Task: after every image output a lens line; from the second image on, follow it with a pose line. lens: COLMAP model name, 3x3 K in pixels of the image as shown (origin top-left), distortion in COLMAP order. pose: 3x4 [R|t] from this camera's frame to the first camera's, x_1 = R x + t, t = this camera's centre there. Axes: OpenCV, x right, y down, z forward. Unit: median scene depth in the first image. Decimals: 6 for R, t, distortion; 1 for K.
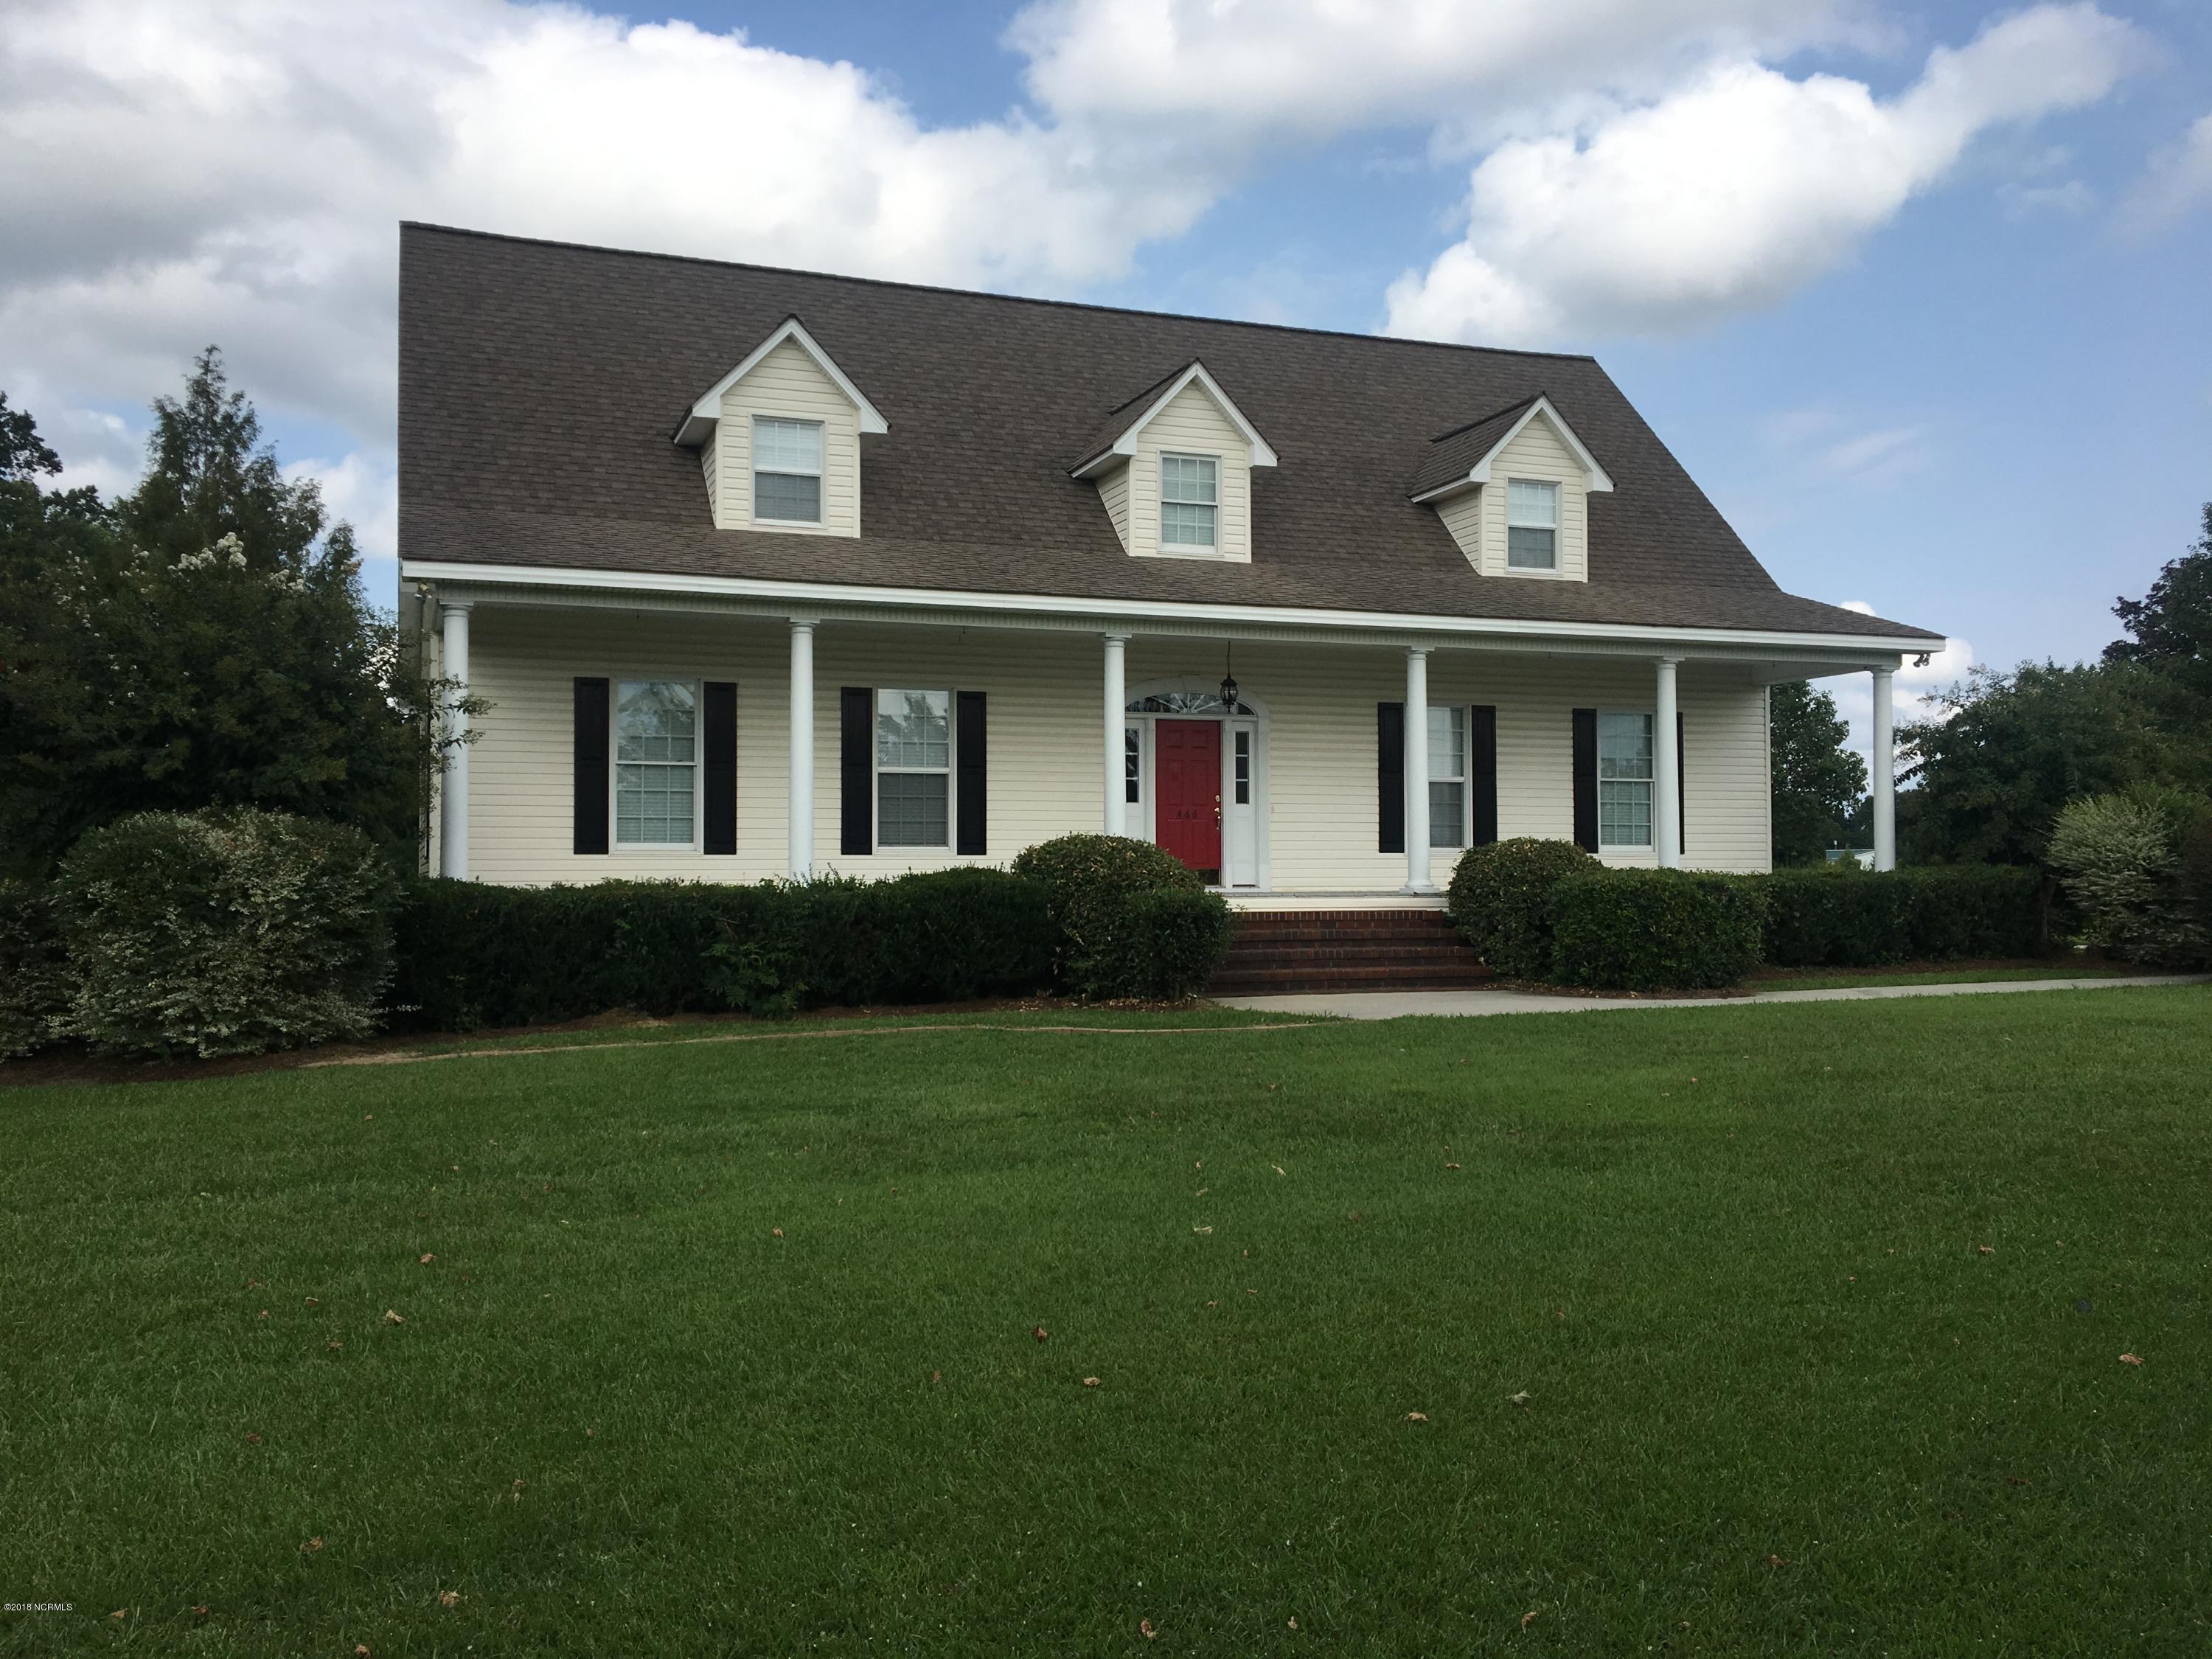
lens RADIAL K [[1819.7, 0, 1106.0], [0, 1819.7, 829.5], [0, 0, 1]] dist [0.043251, -0.006991]
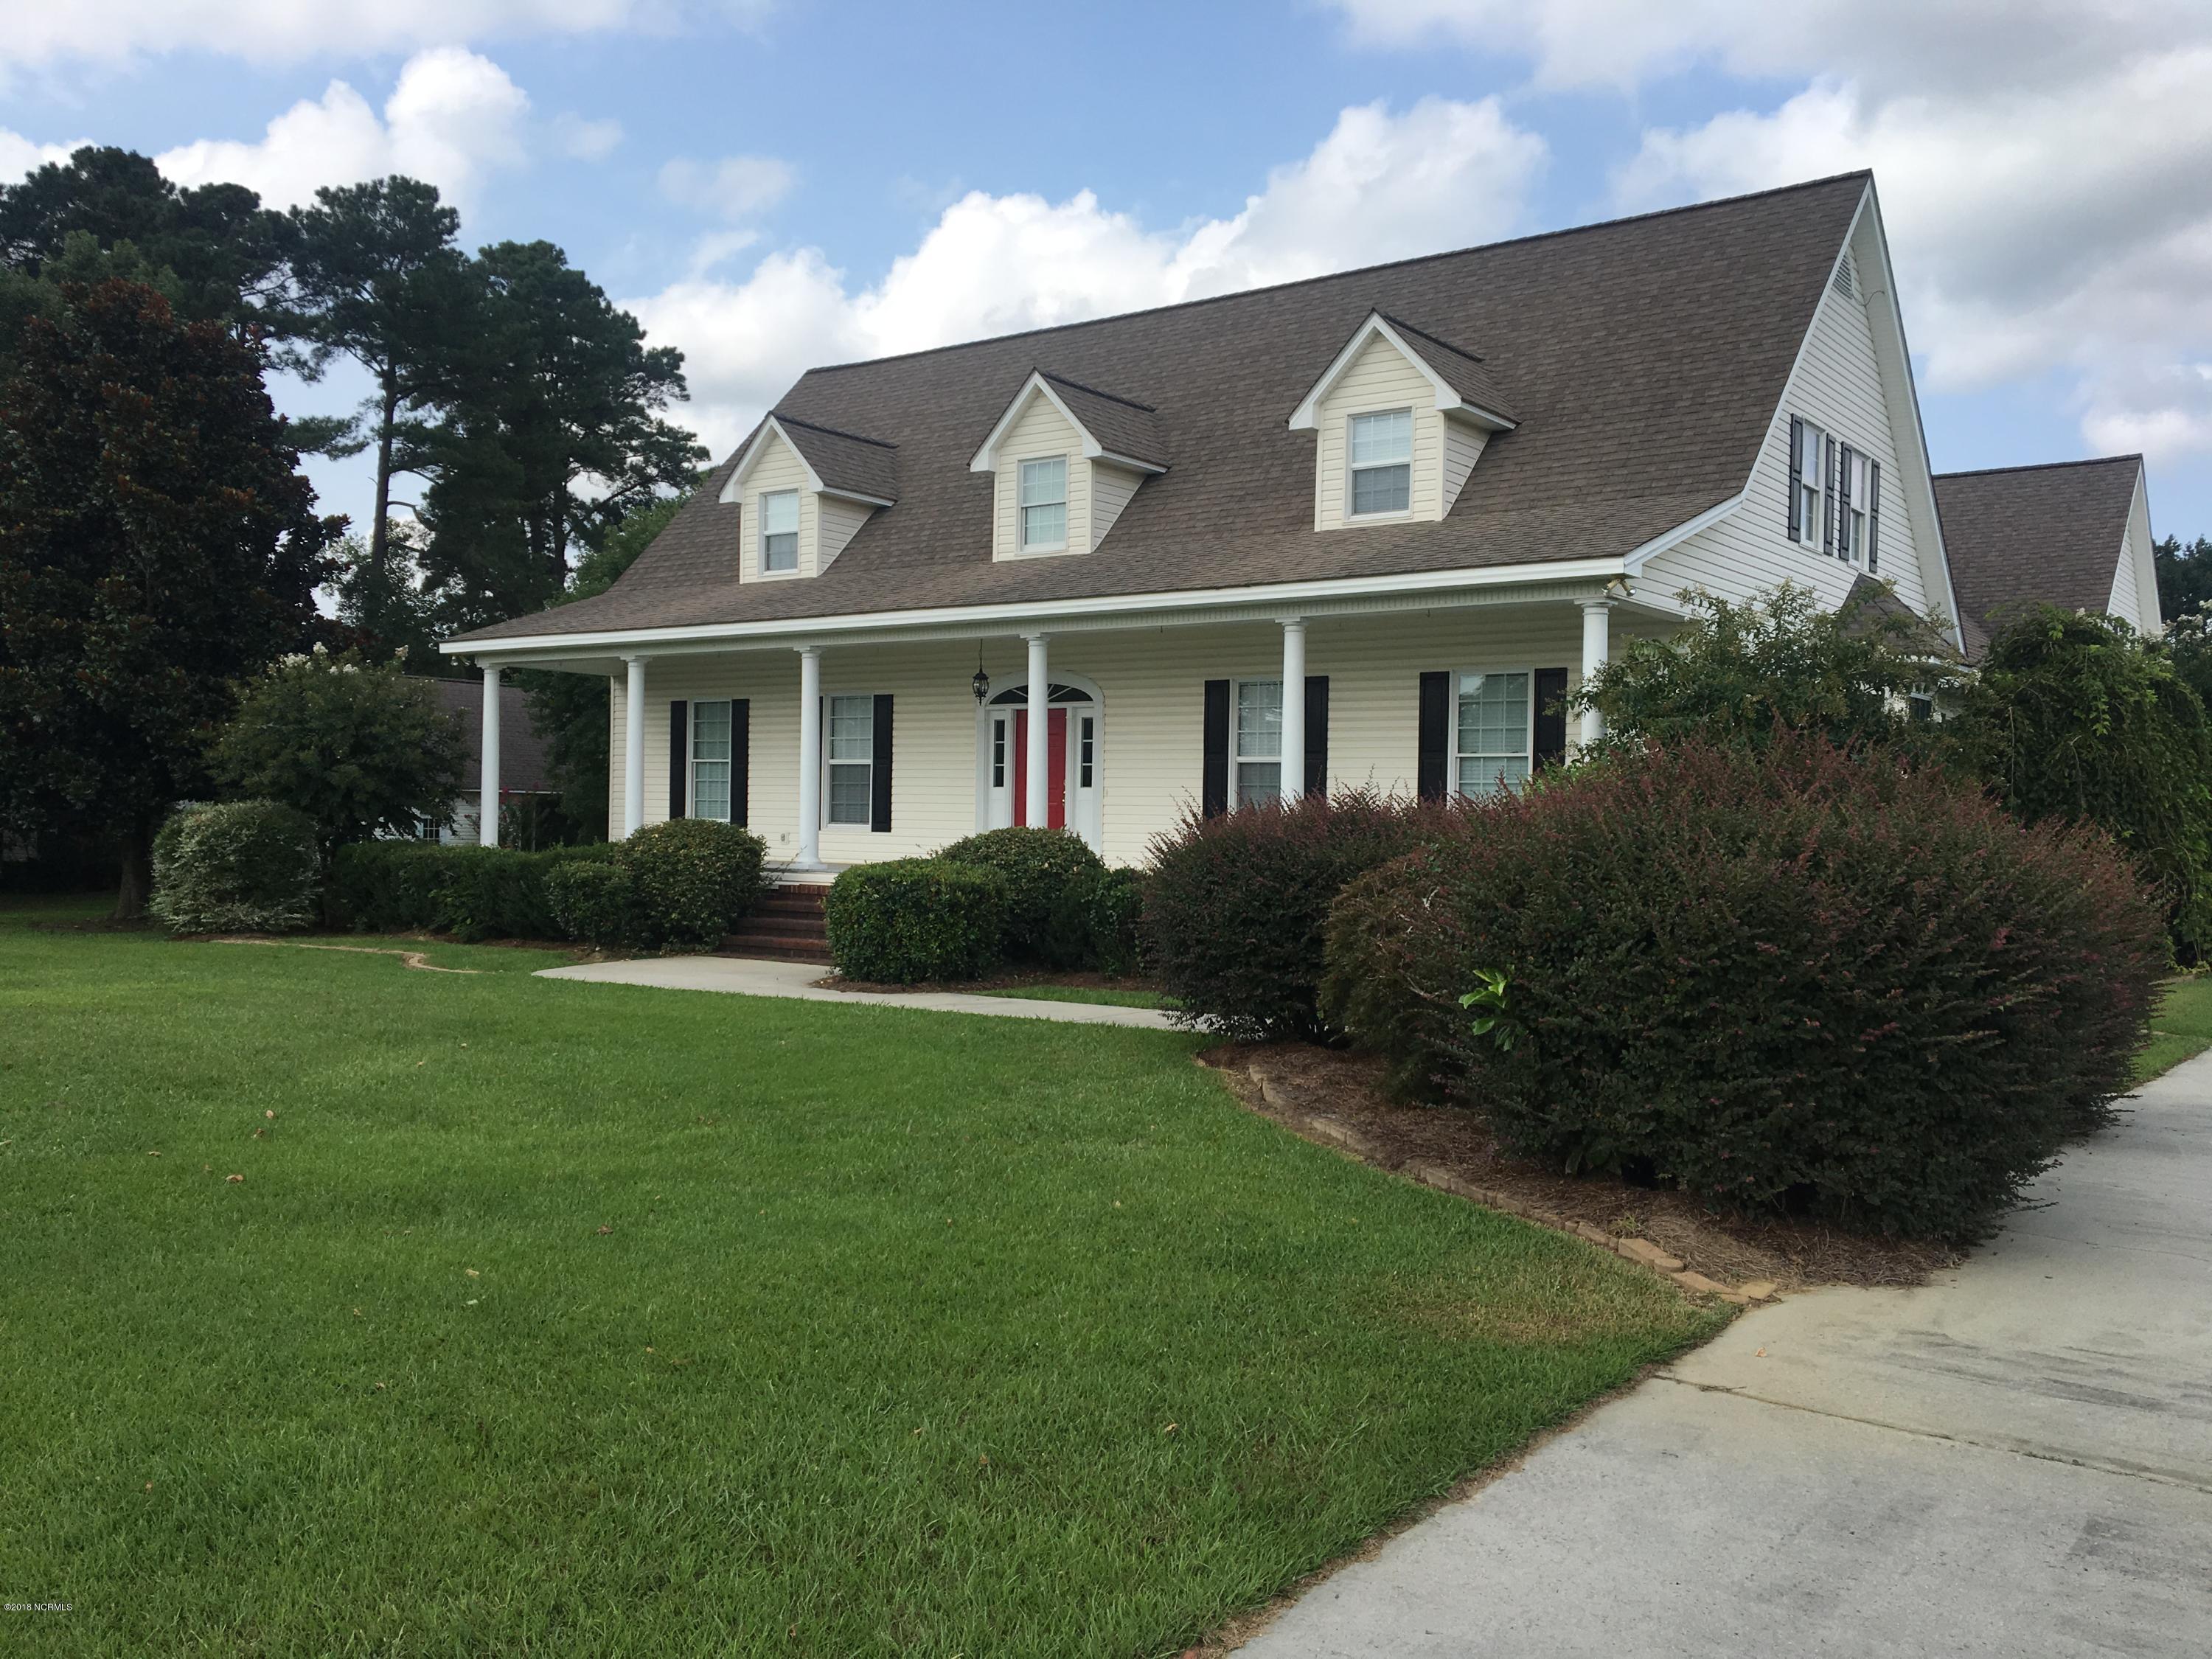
lens RADIAL K [[2062.3, 0, 1106.0], [0, 2062.3, 829.5], [0, 0, 1]] dist [0.316080, -0.001490]
pose [[0.533500, 0.005803, -0.845780, 1.129651], [-0.008556, 0.999962, 0.001464, 0.008325], [0.845757, 0.006455, 0.533529, 0.401705]]
